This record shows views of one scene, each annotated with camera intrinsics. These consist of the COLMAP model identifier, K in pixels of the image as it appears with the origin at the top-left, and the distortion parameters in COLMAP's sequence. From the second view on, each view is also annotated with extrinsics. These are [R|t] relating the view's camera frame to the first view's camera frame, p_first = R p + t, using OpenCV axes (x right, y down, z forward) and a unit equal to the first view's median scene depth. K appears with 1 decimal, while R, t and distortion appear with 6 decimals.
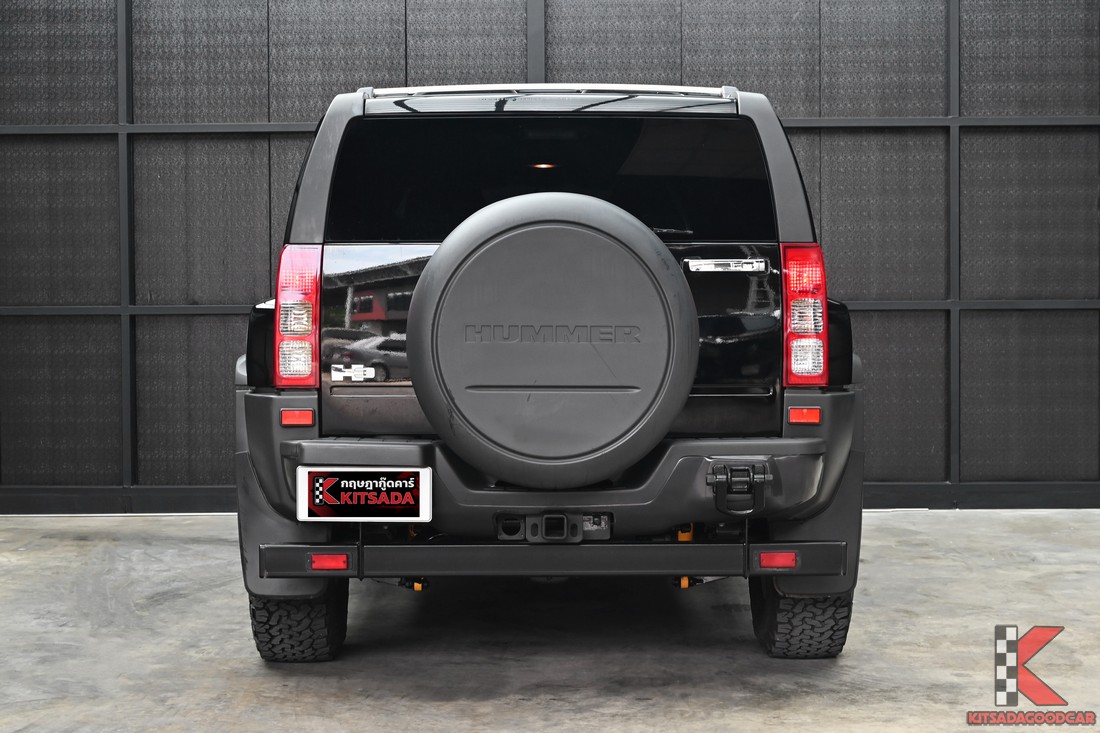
lens RADIAL K [[2140.3, 0, 550.0], [0, 2140.3, 366.5], [0, 0, 1]] dist [0.043194, -0.010585]
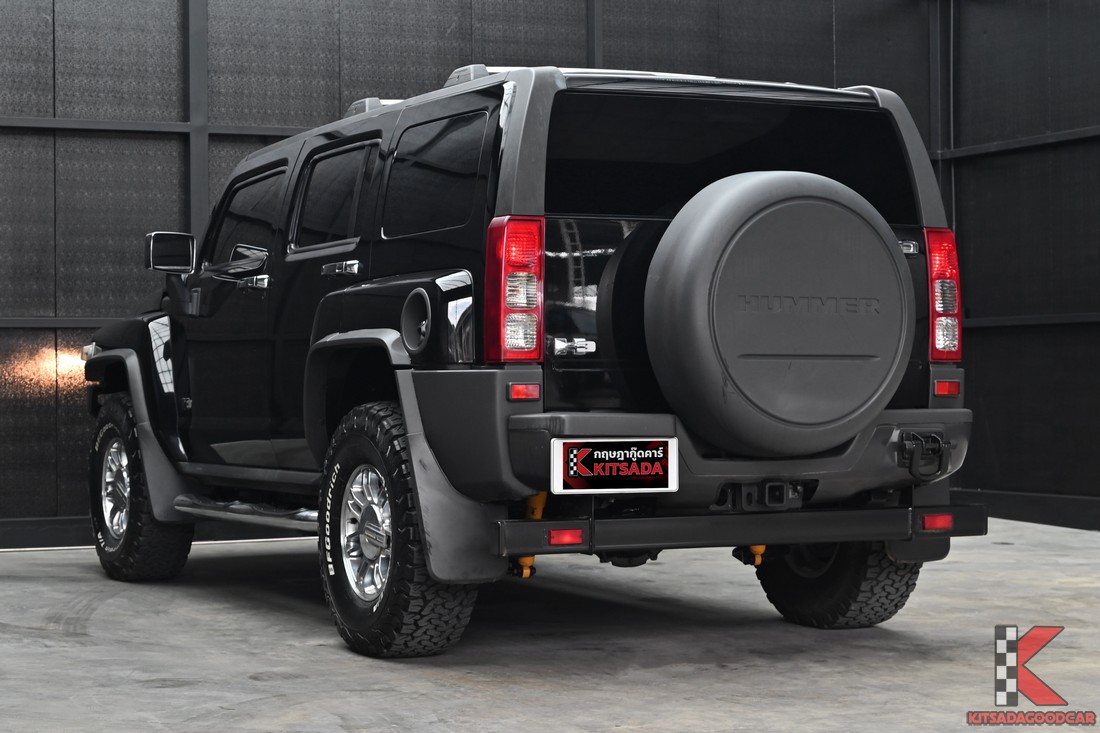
lens RADIAL K [[2335.4, 0, 550.0], [0, 2335.4, 366.5], [0, 0, 1]] dist [0.048160, -0.248541]
pose [[0.886470, 0.004347, 0.462766, -0.455500], [0.013539, 0.999284, -0.035320, 0.038216], [-0.462589, 0.037576, 0.885776, 0.035843]]
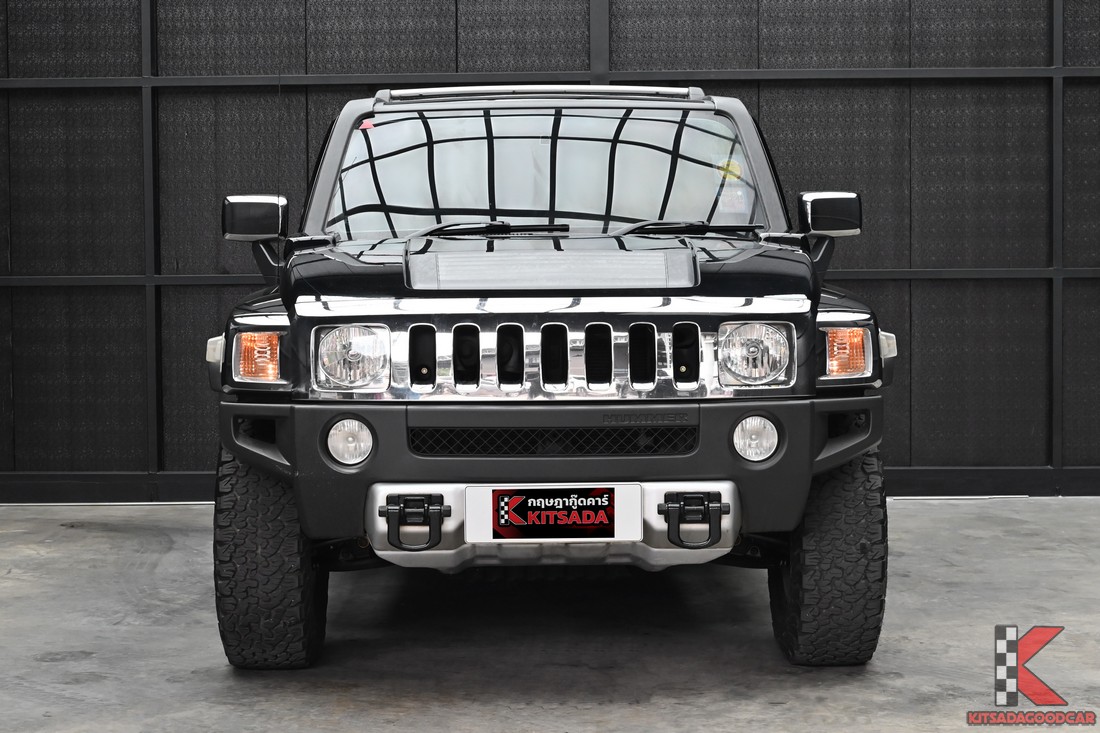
lens RADIAL K [[2335.4, 0, 550.0], [0, 2335.4, 366.5], [0, 0, 1]] dist [0.048160, -0.248541]
pose [[0.999999, -0.001535, 0.000429, -0.037369], [0.001530, 0.999941, 0.010774, 0.000185], [-0.000445, -0.010774, 0.999942, 0.001139]]
